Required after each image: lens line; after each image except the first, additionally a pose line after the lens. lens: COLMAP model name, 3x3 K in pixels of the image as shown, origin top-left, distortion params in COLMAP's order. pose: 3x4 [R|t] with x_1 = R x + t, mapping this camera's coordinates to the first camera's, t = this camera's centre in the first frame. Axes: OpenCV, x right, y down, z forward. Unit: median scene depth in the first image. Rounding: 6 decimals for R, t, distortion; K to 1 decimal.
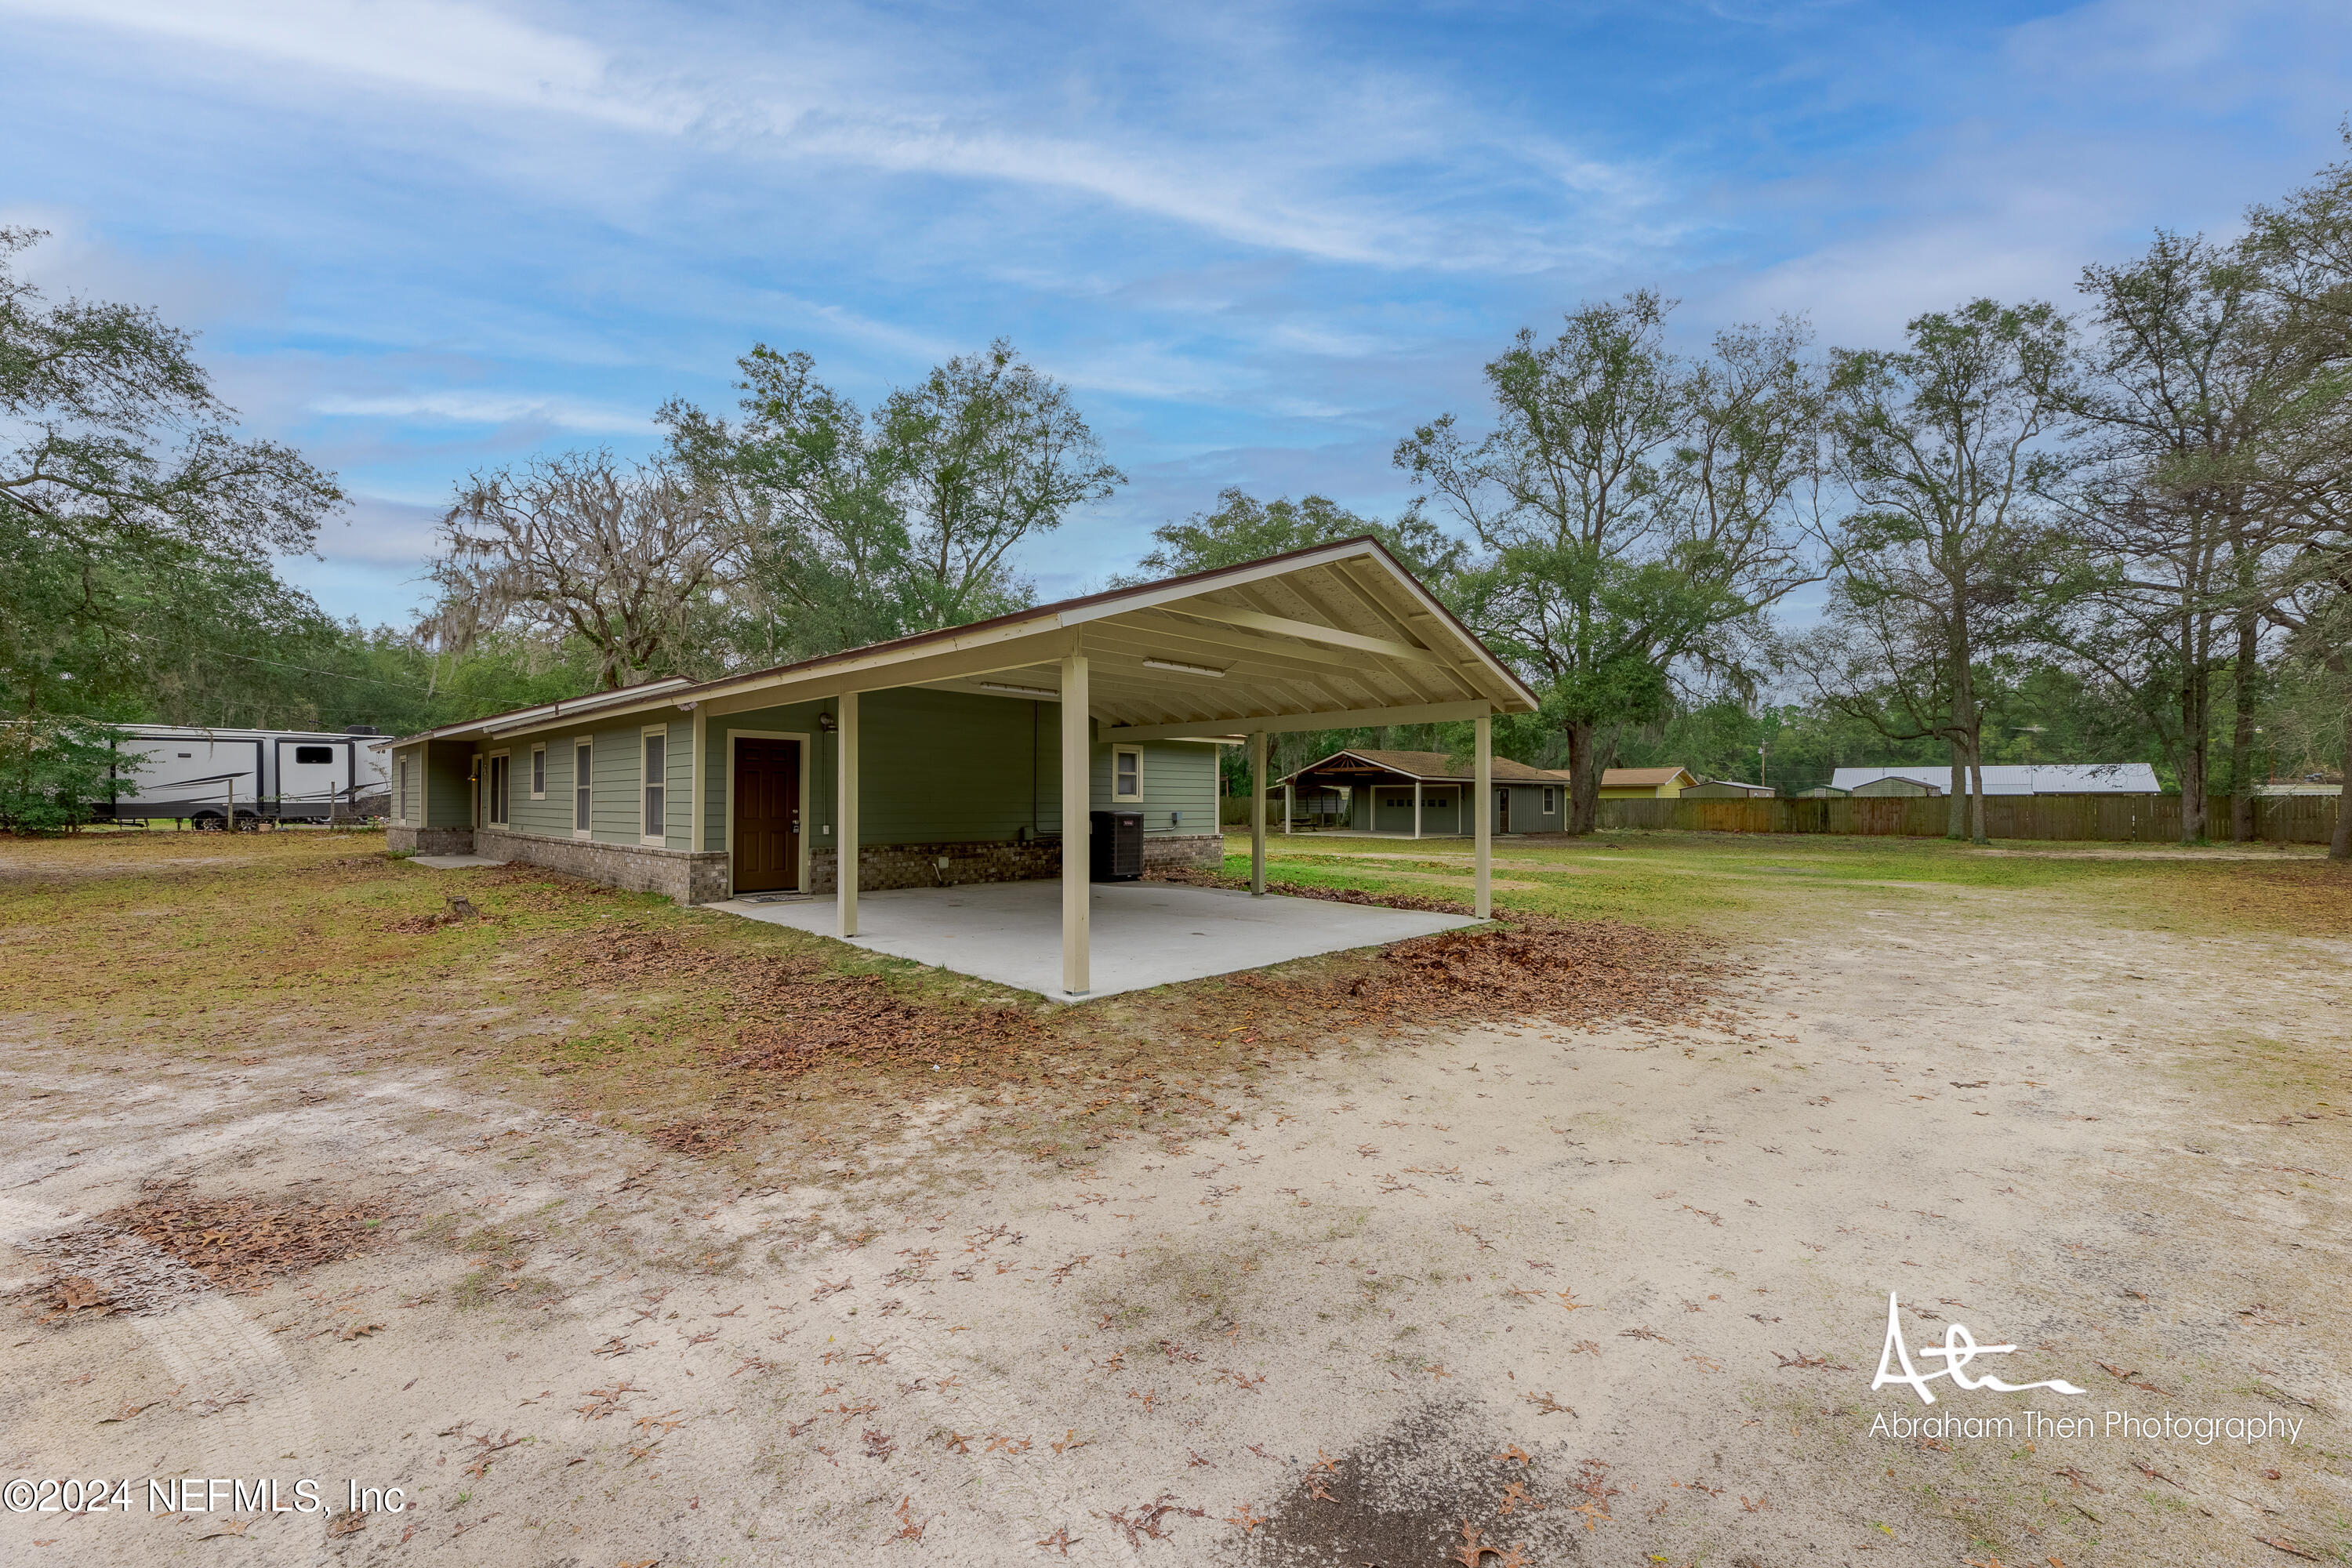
lens RADIAL K [[958.3, 0, 1175.2], [0, 958.3, 796.7], [0, 0, 1]] dist [0.000042, 0.000691]
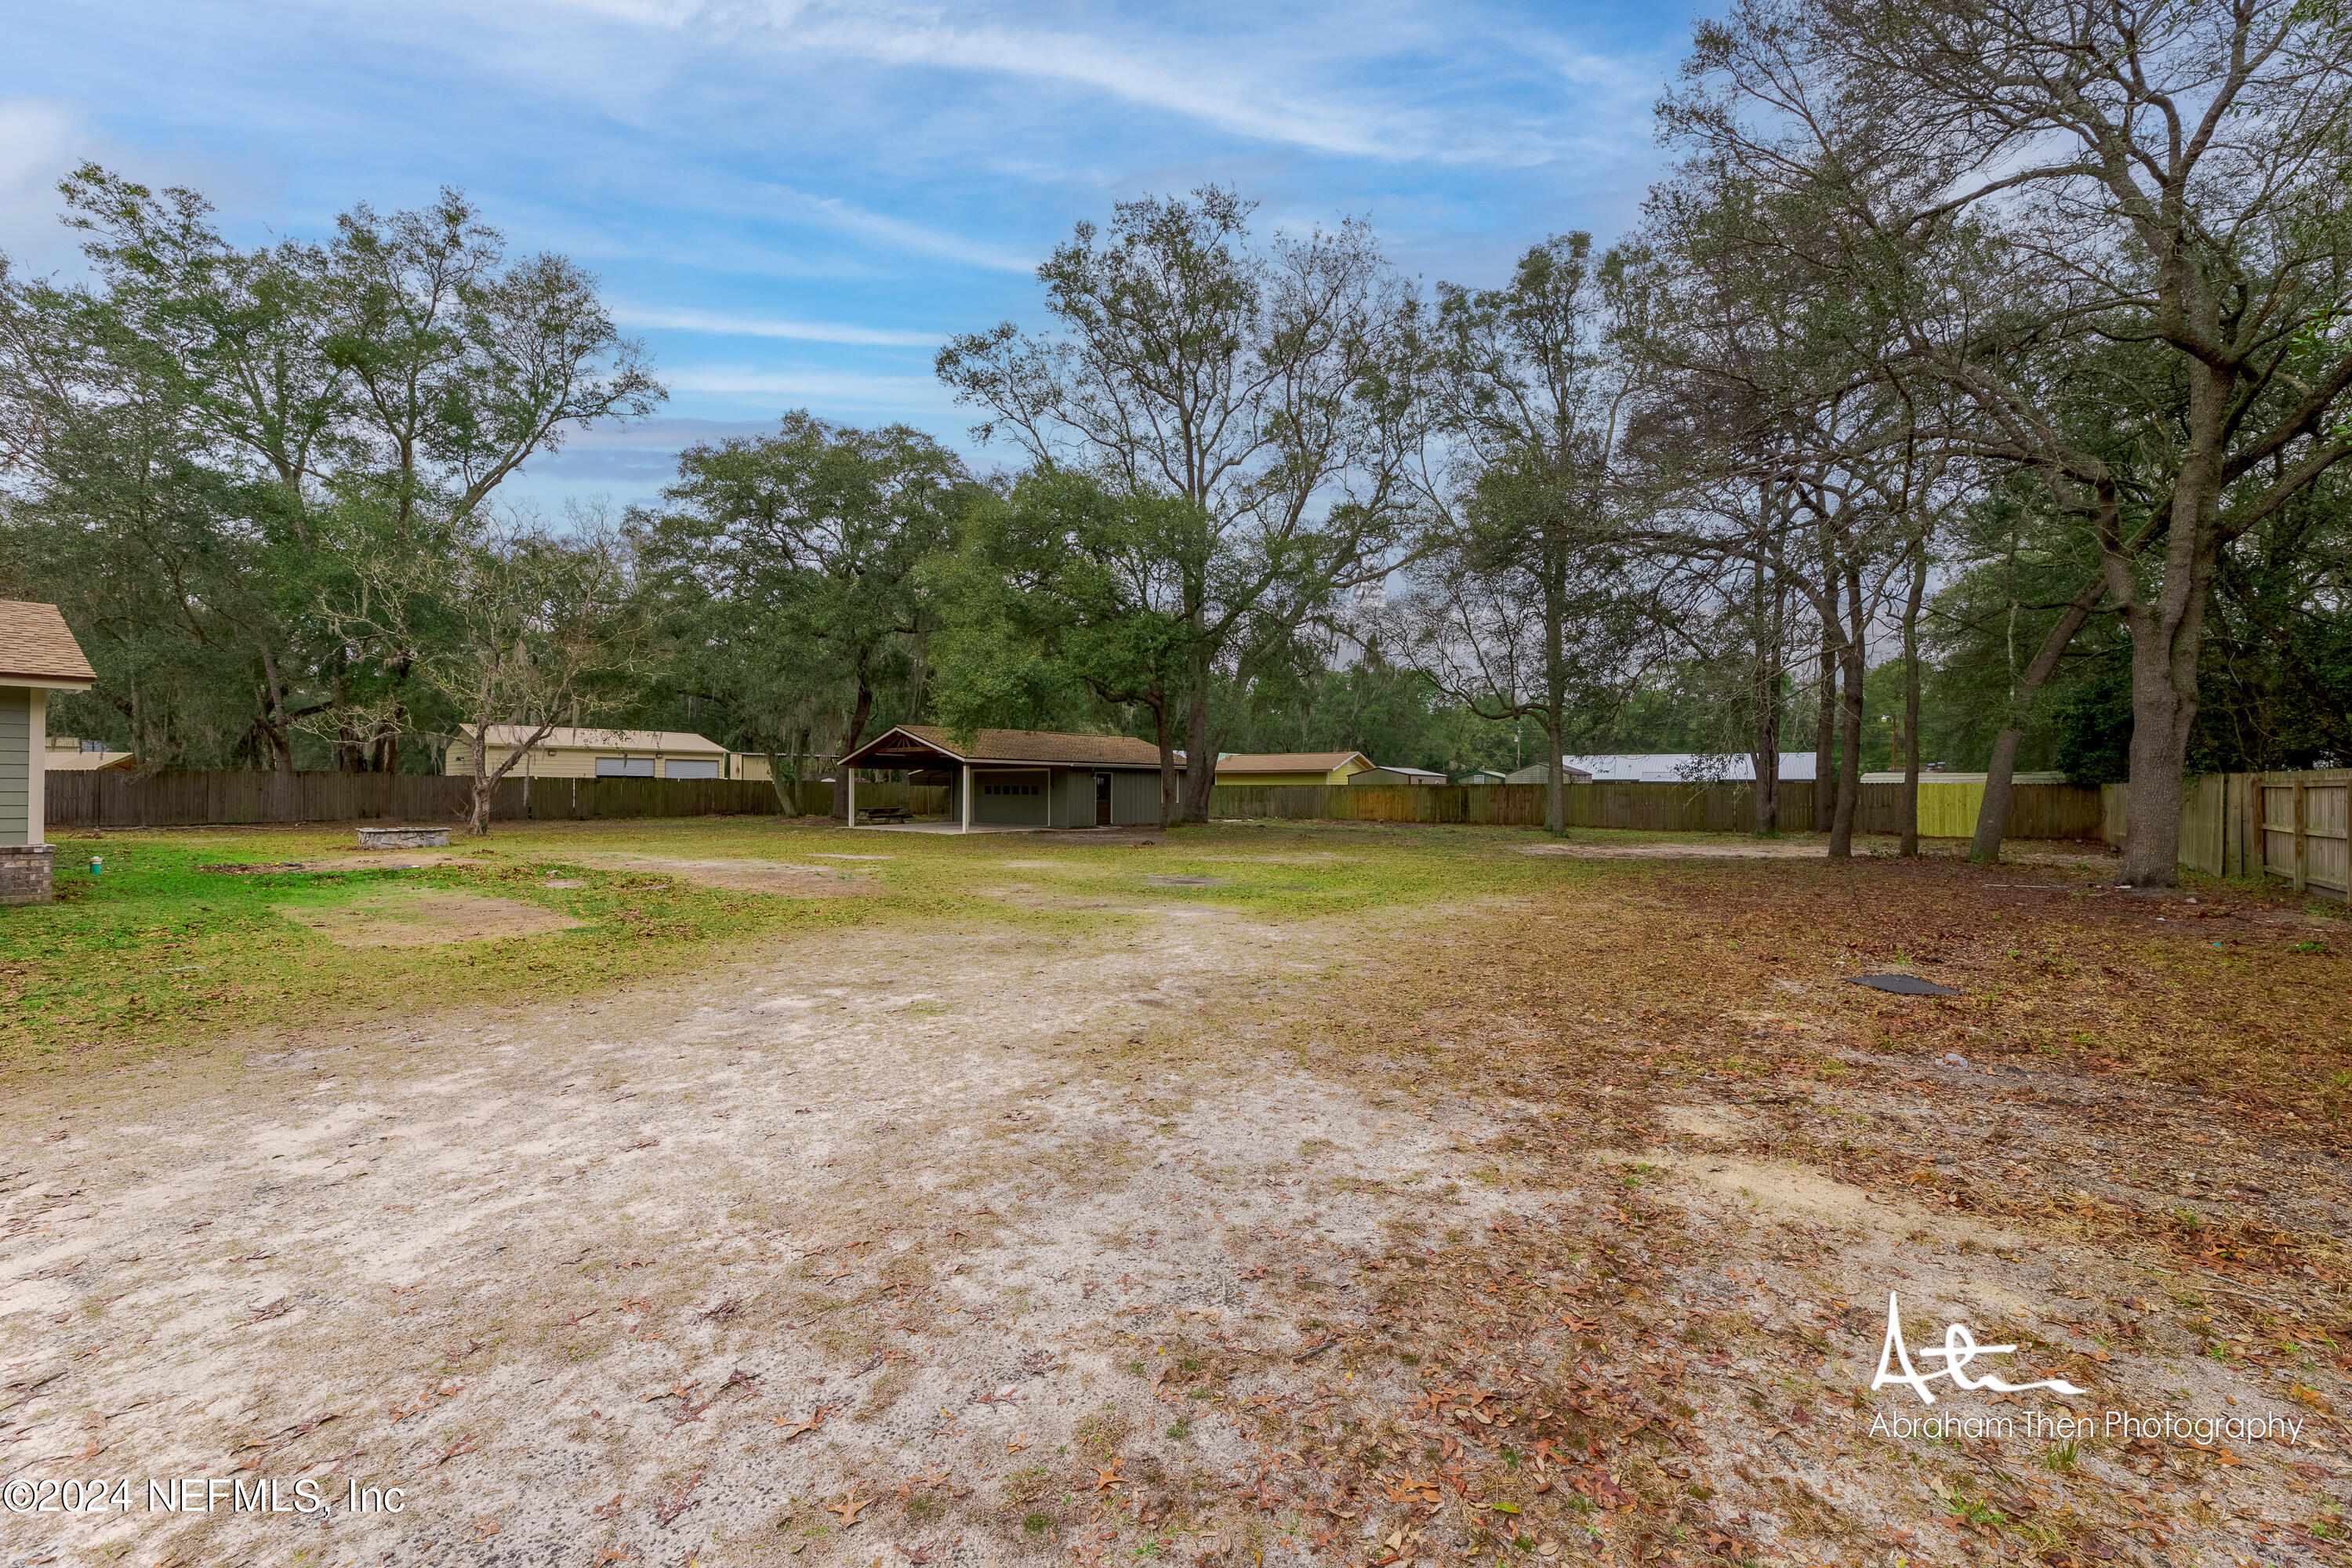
lens RADIAL K [[958.3, 0, 1192.2], [0, 958.3, 791.5], [0, 0, 1]] dist [0.000042, 0.000691]
pose [[0.987217, -0.000142, 0.159384, 0.313198], [-0.001150, 0.999967, 0.008013, 0.000282], [-0.159380, -0.008094, 0.987184, 0.151525]]
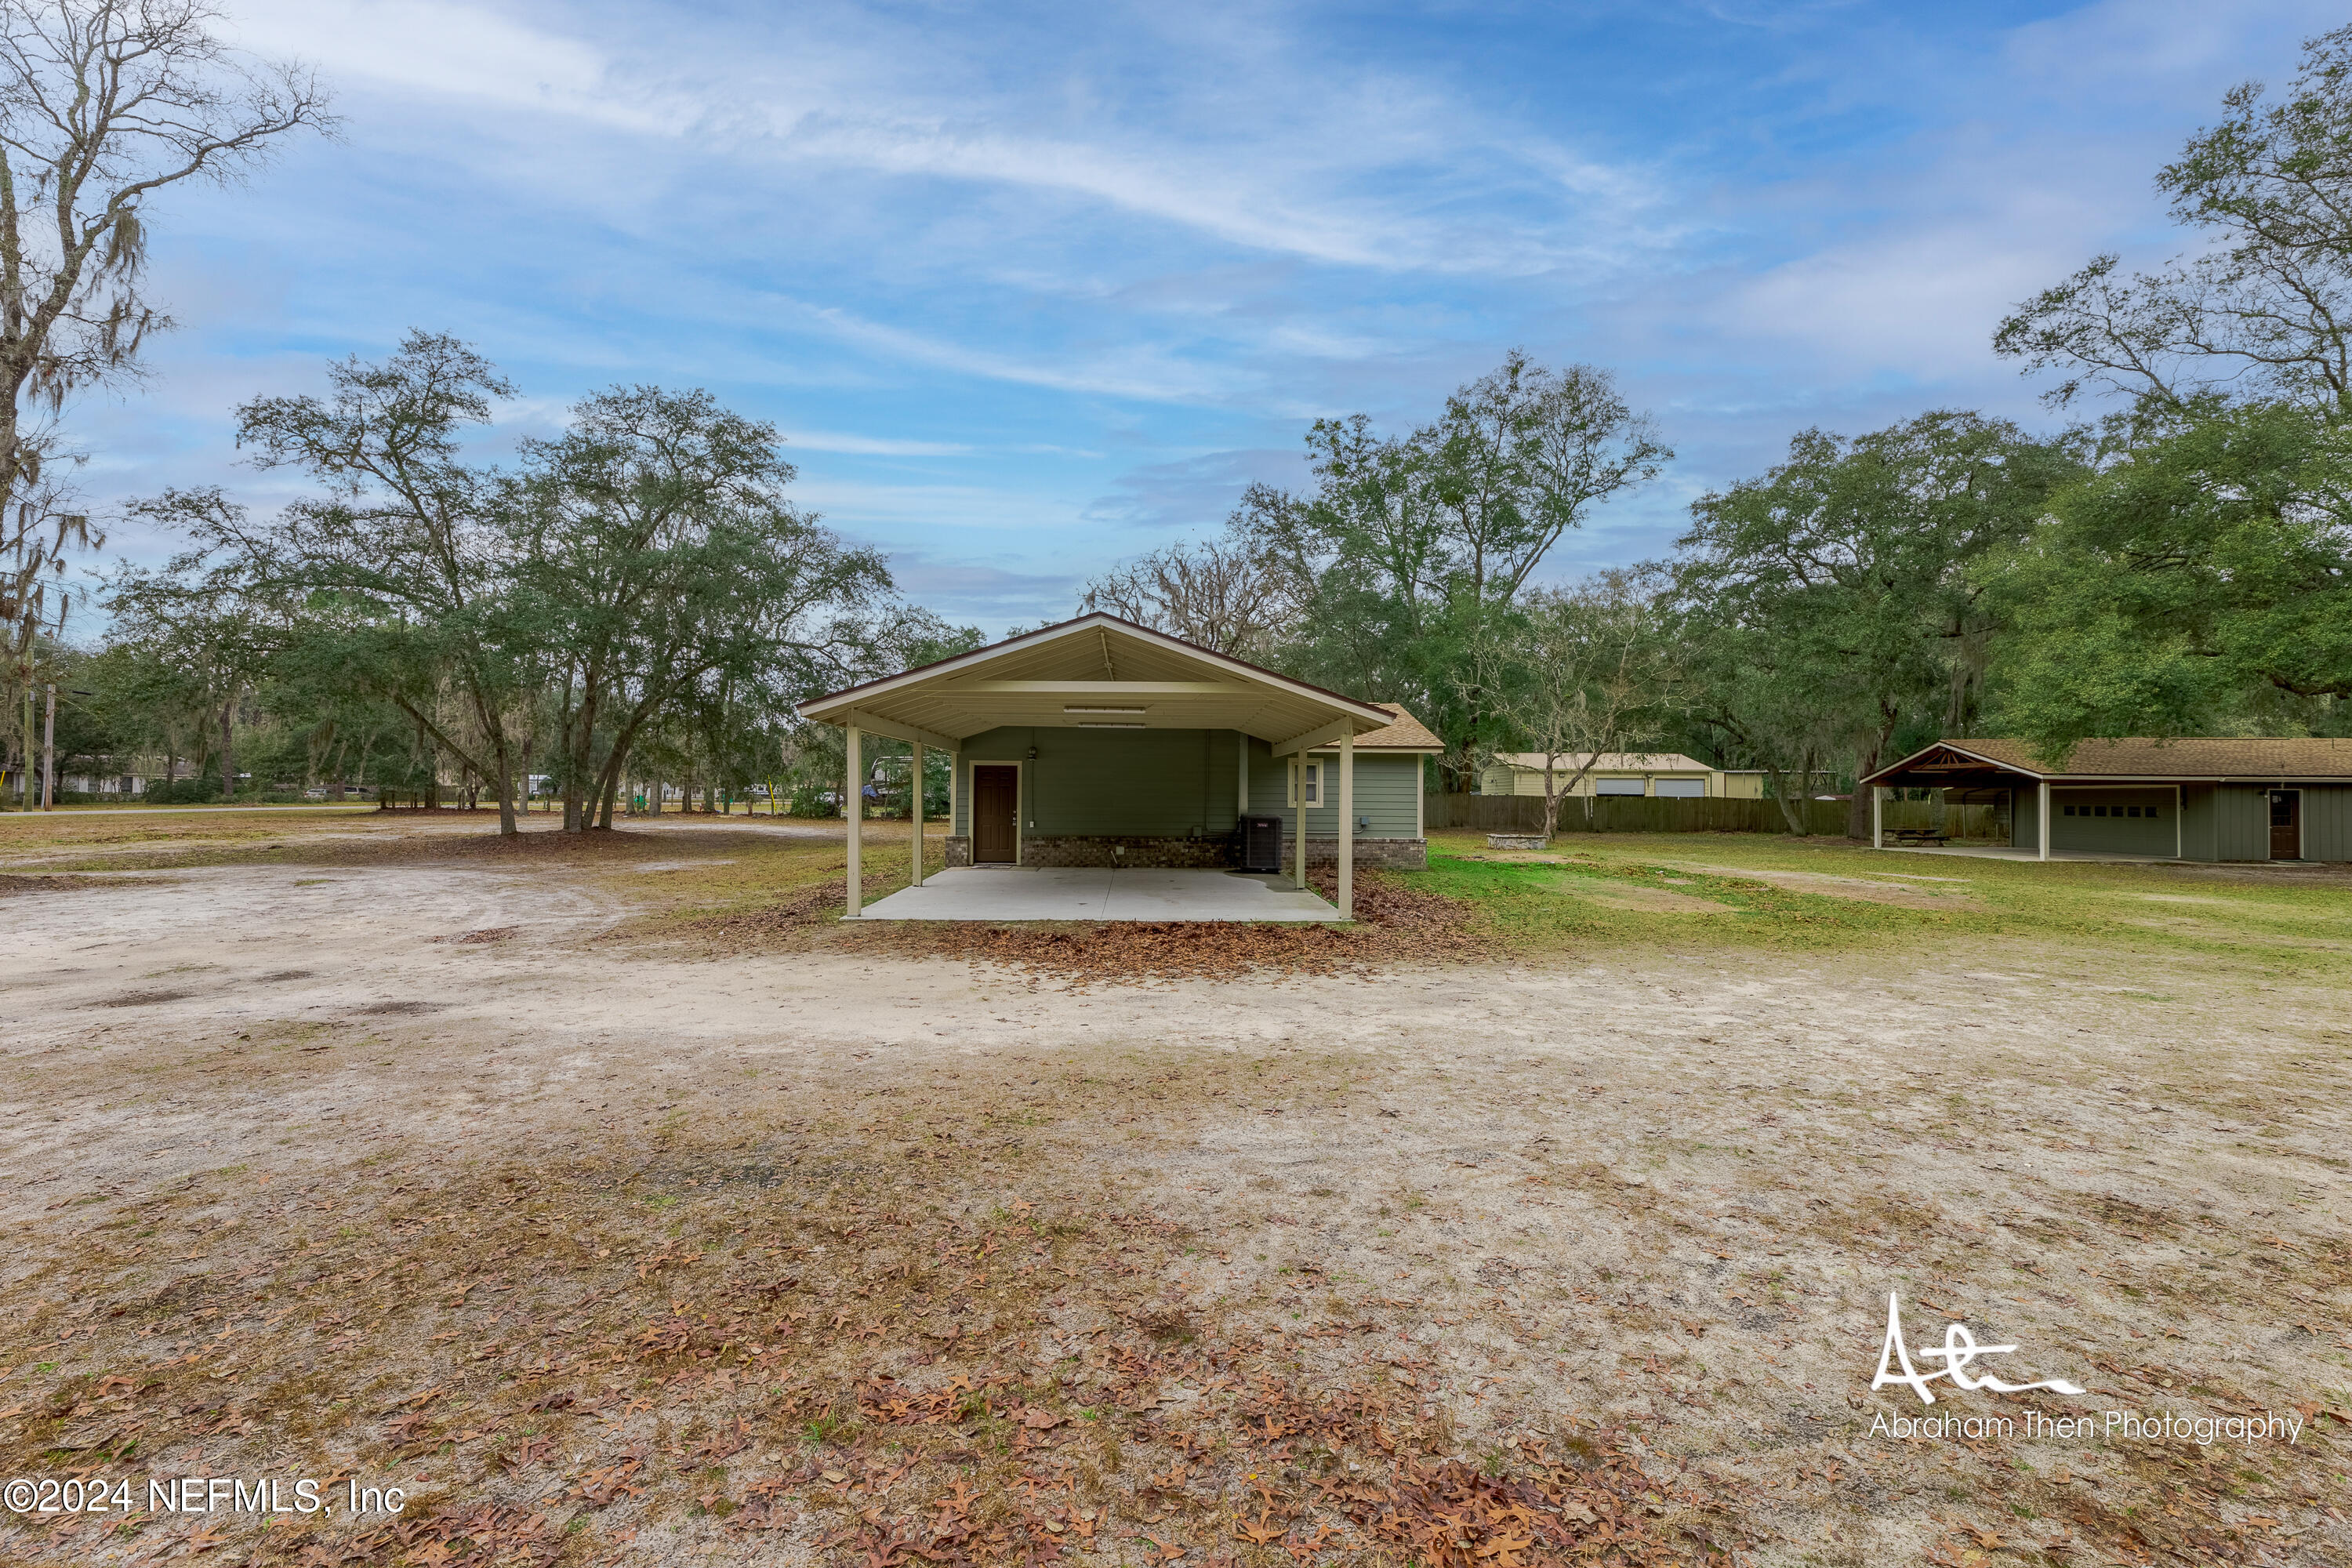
lens RADIAL K [[958.3, 0, 1159.8], [0, 958.3, 784.7], [0, 0, 1]] dist [0.000042, 0.000691]
pose [[0.711773, -0.008807, -0.702354, 0.286170], [-0.001672, 0.999897, -0.014233, -0.002366], [0.702408, 0.011305, 0.711685, 0.020918]]
